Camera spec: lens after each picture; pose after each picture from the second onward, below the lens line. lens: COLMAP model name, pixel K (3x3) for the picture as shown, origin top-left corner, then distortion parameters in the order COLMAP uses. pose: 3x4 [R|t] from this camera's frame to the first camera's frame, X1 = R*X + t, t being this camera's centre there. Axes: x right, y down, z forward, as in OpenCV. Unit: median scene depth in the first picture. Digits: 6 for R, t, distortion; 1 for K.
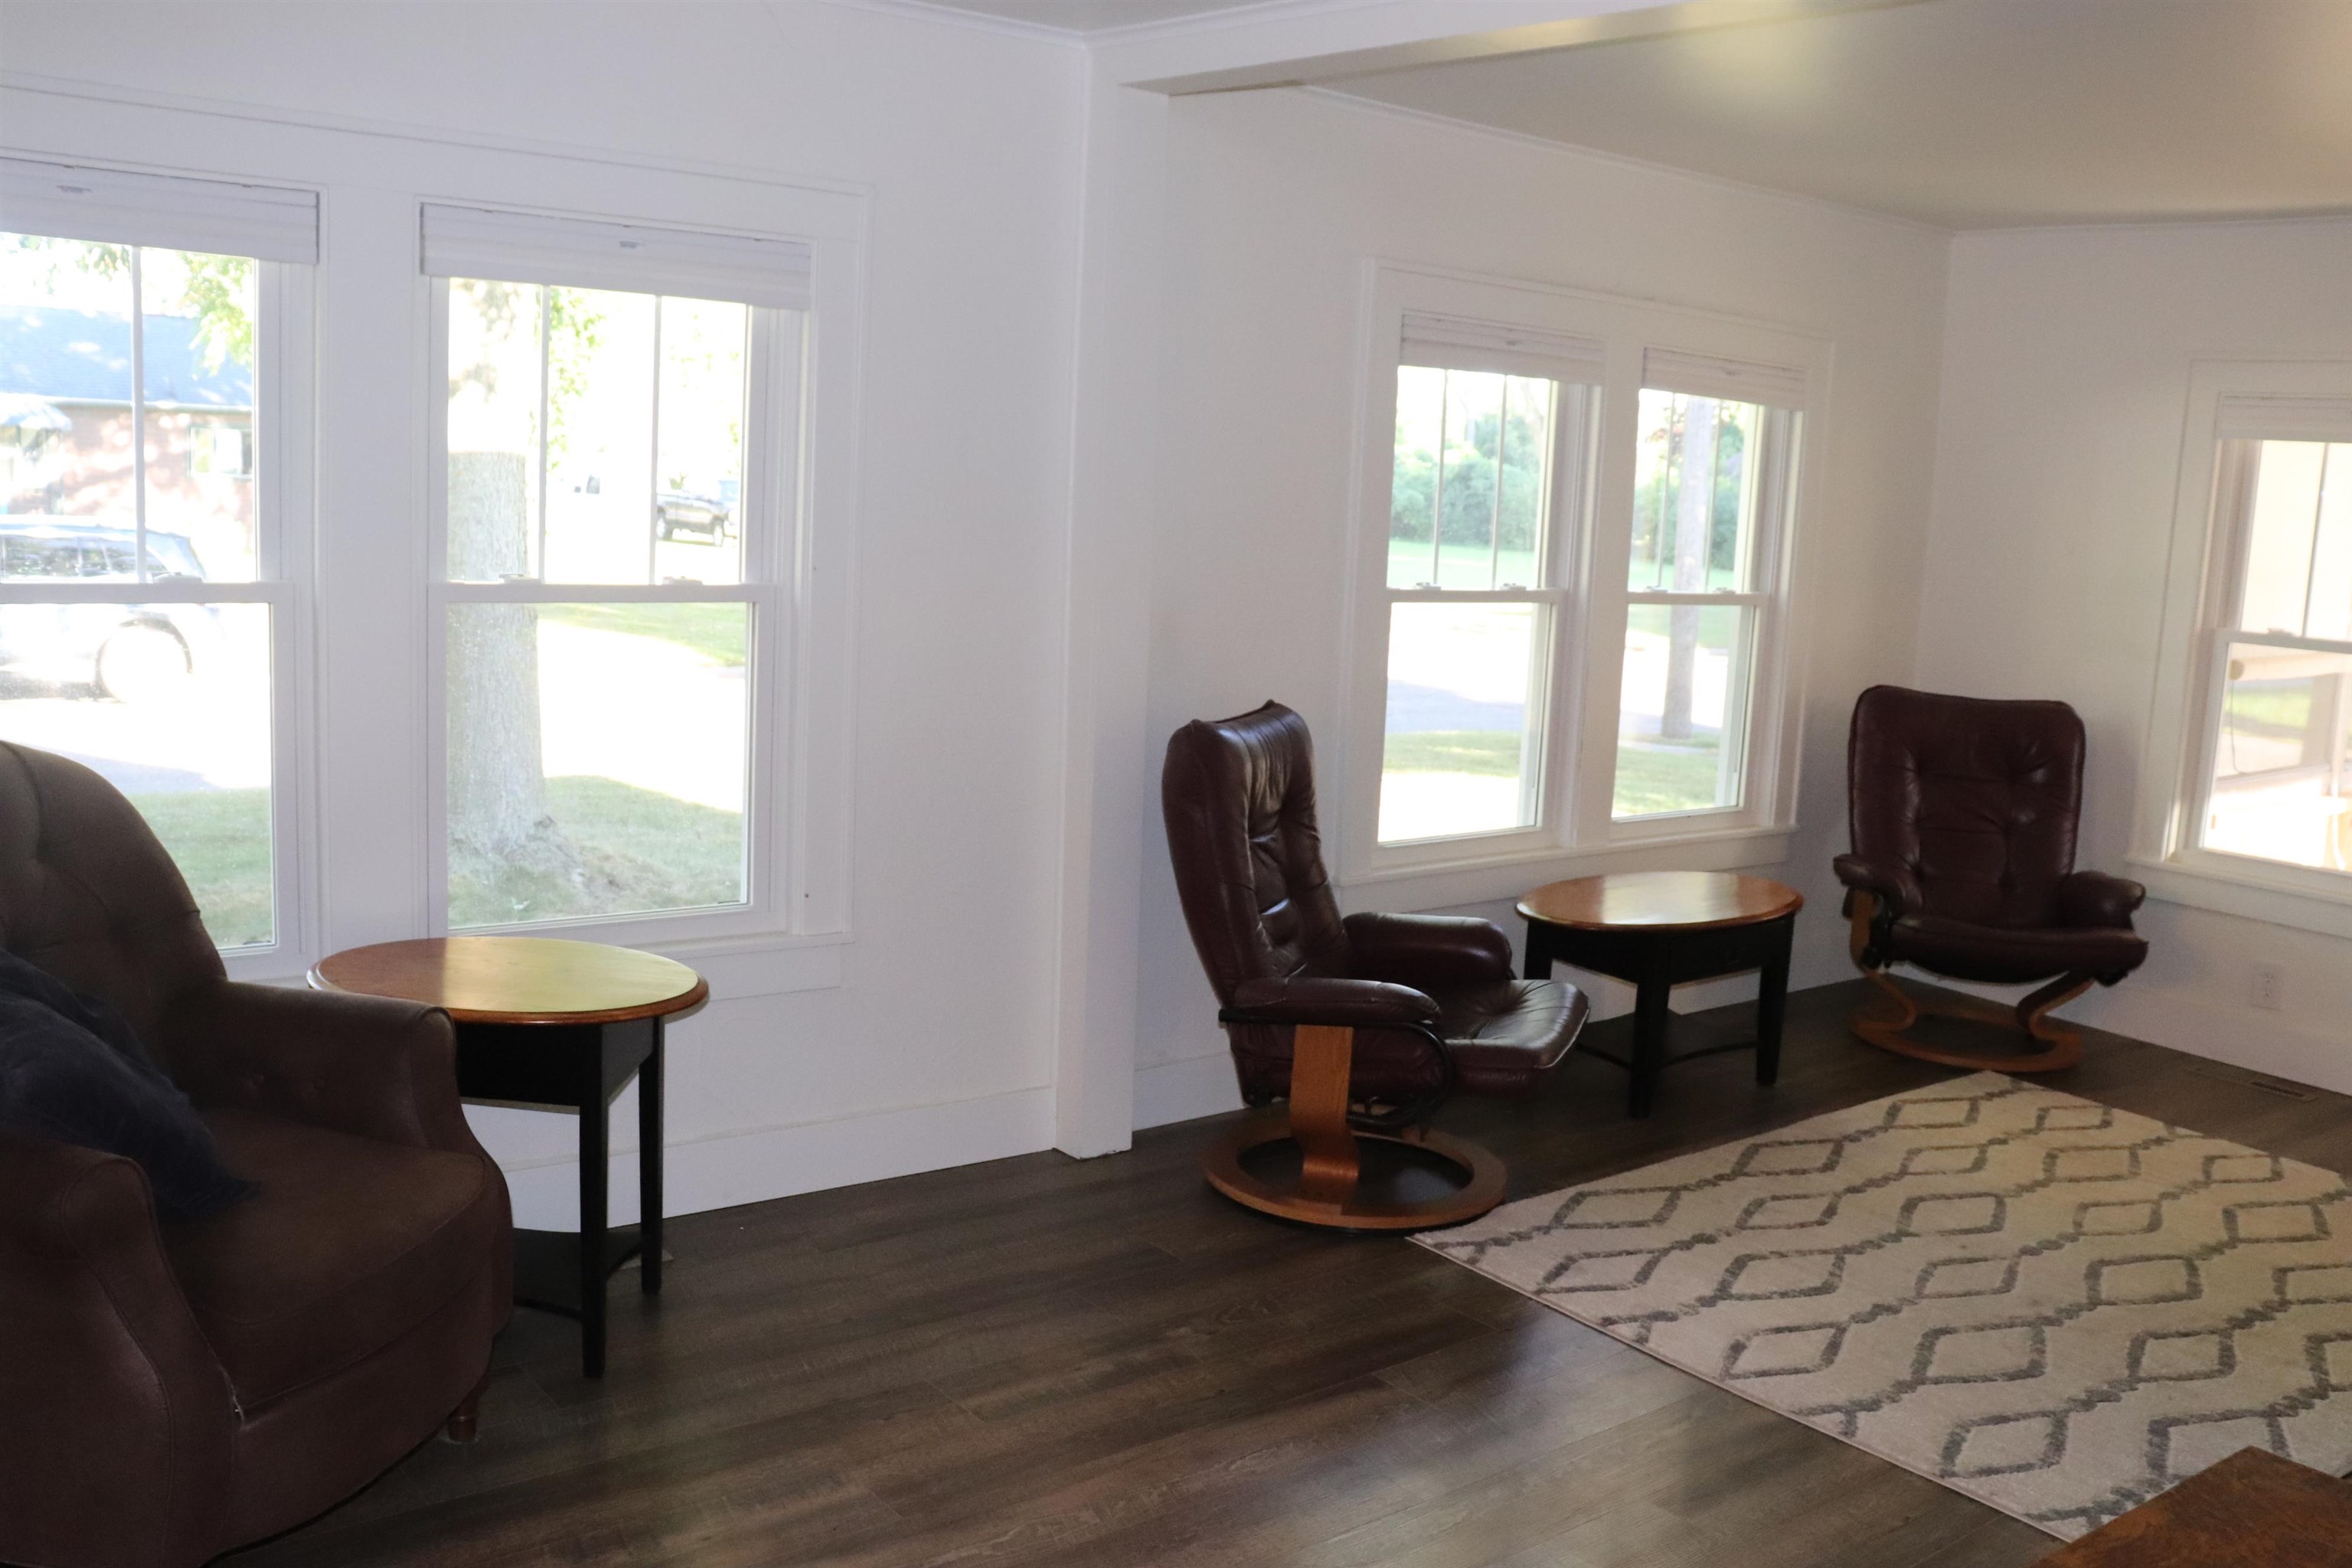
lens RADIAL K [[2089.6, 0, 1177.0], [0, 2089.6, 787.0], [0, 0, 1]] dist [-0.161914, 0.155116]
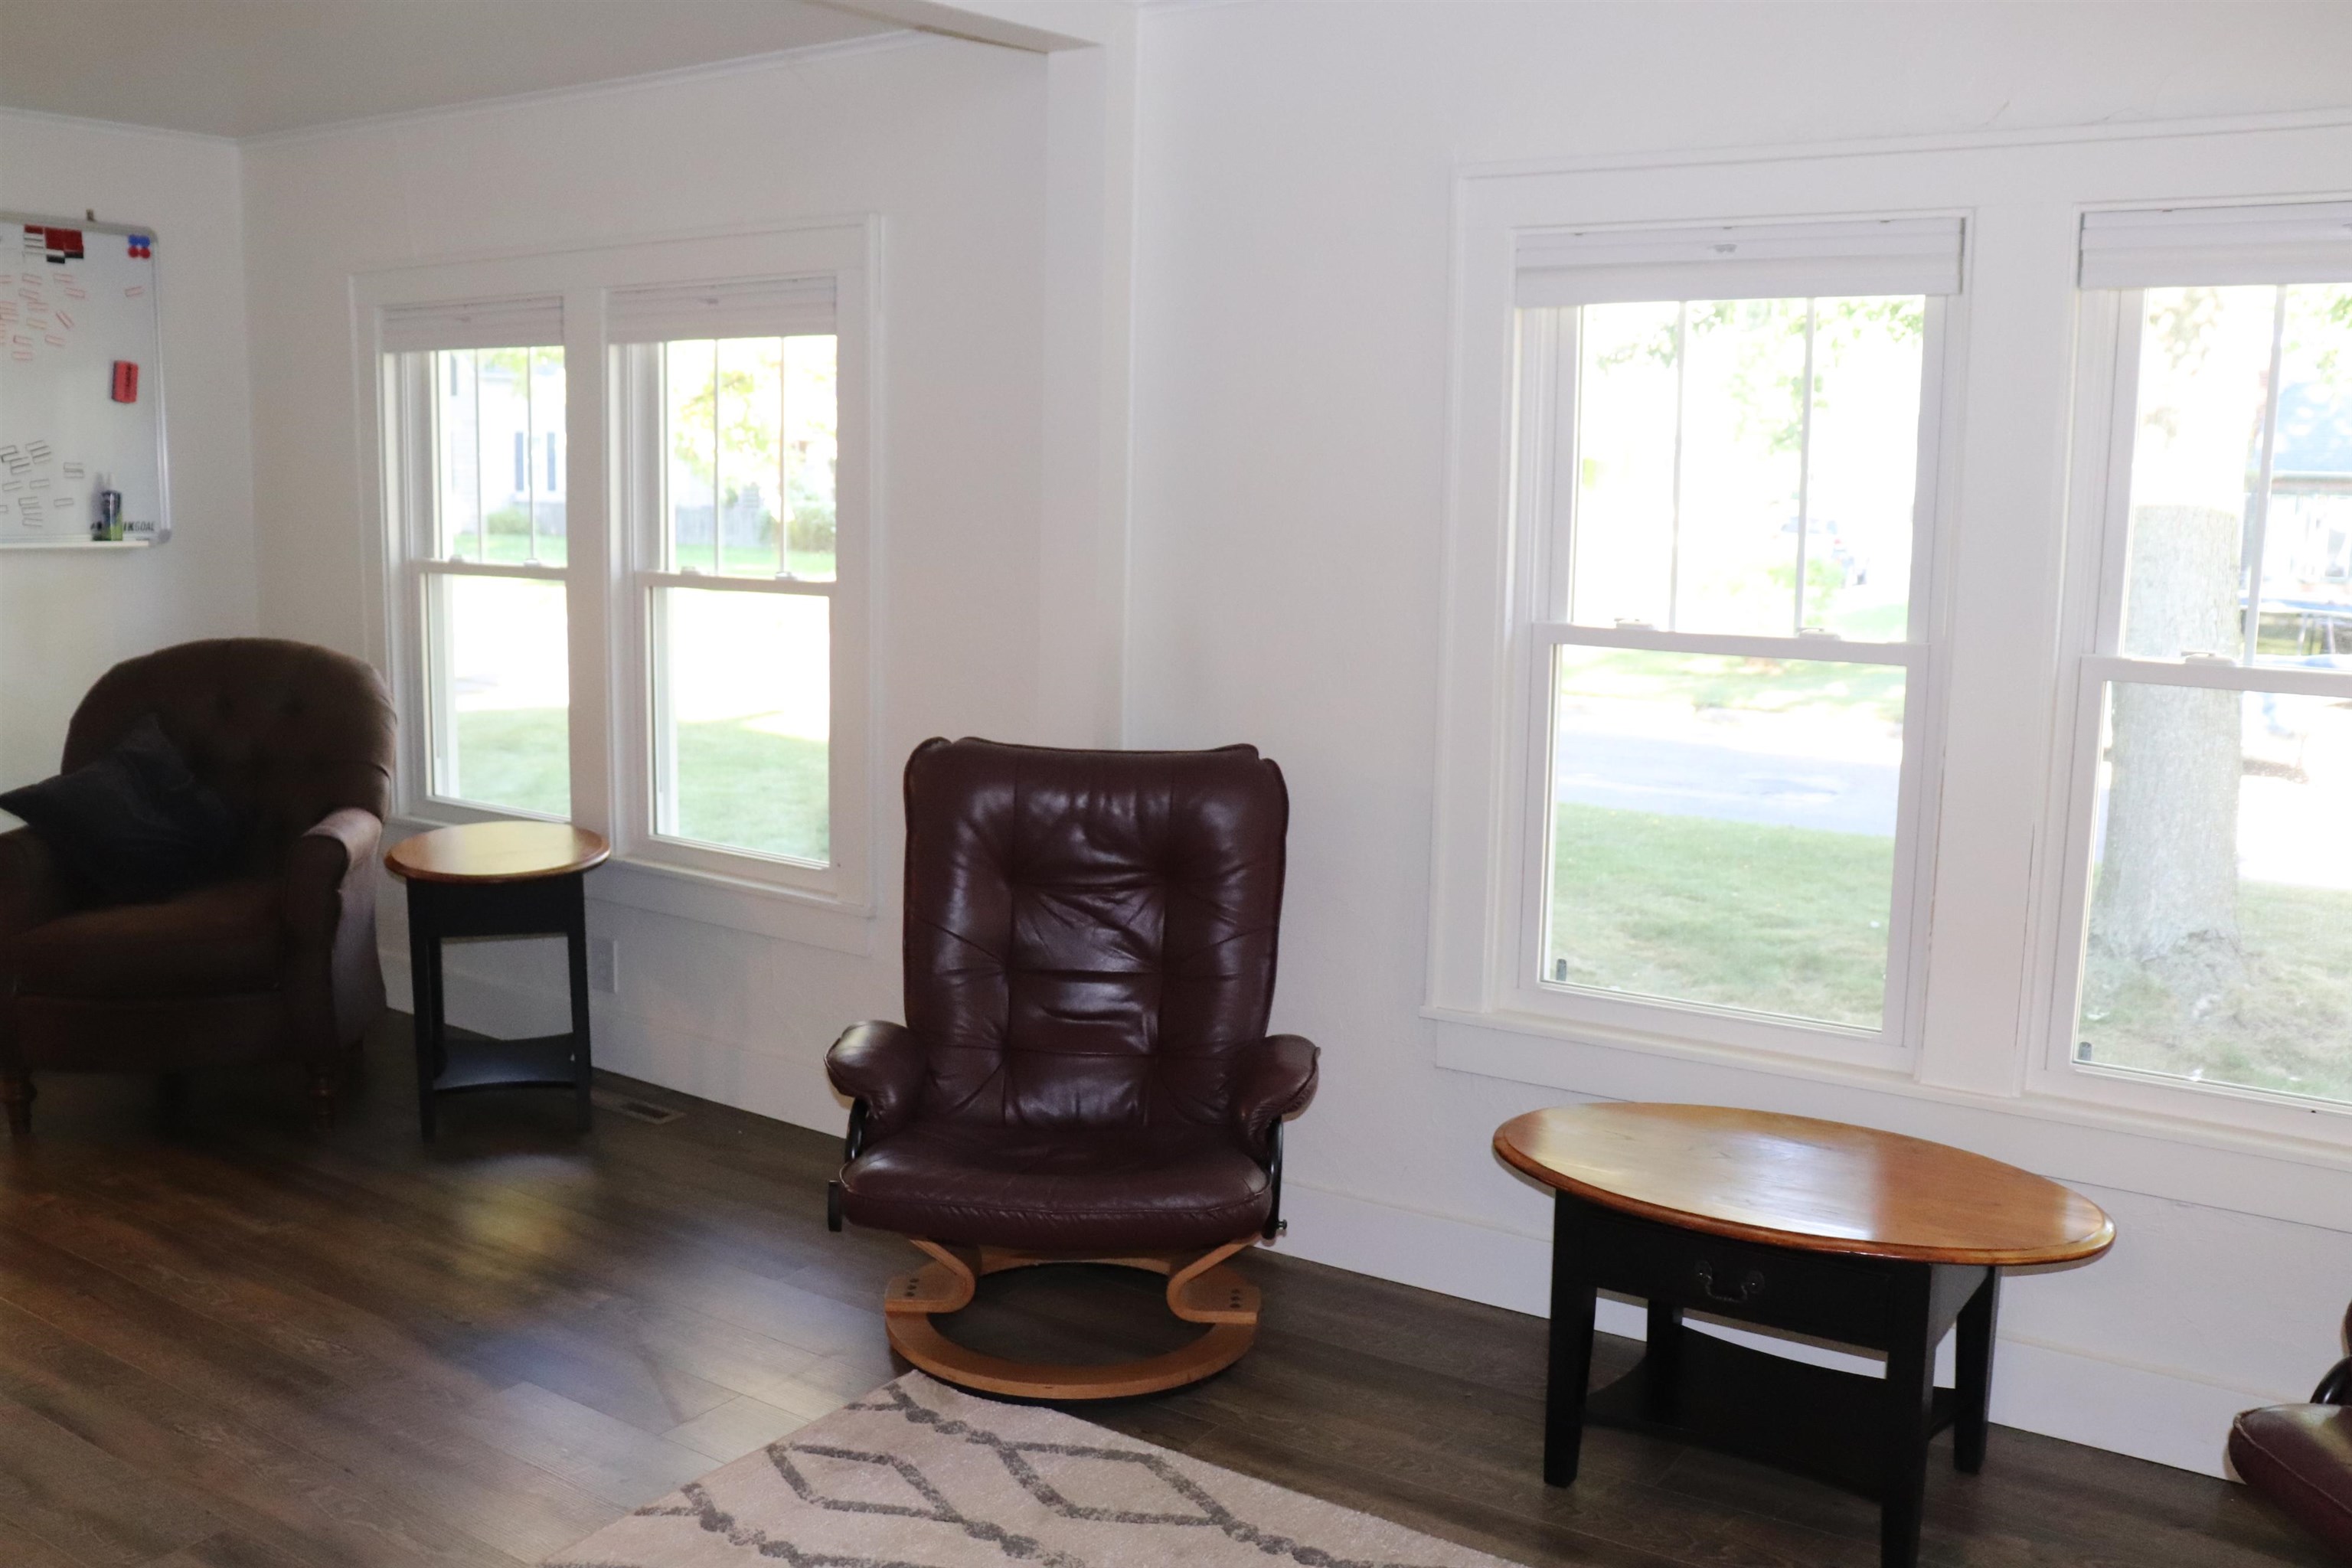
lens RADIAL K [[2089.6, 0, 1175.1], [0, 2089.6, 777.3], [0, 0, 1]] dist [-0.161914, 0.155116]
pose [[0.281956, 0.091731, -0.955032, 0.735632], [-0.143084, 0.988307, 0.052684, -0.061700], [0.948698, 0.121795, 0.291784, 0.673067]]
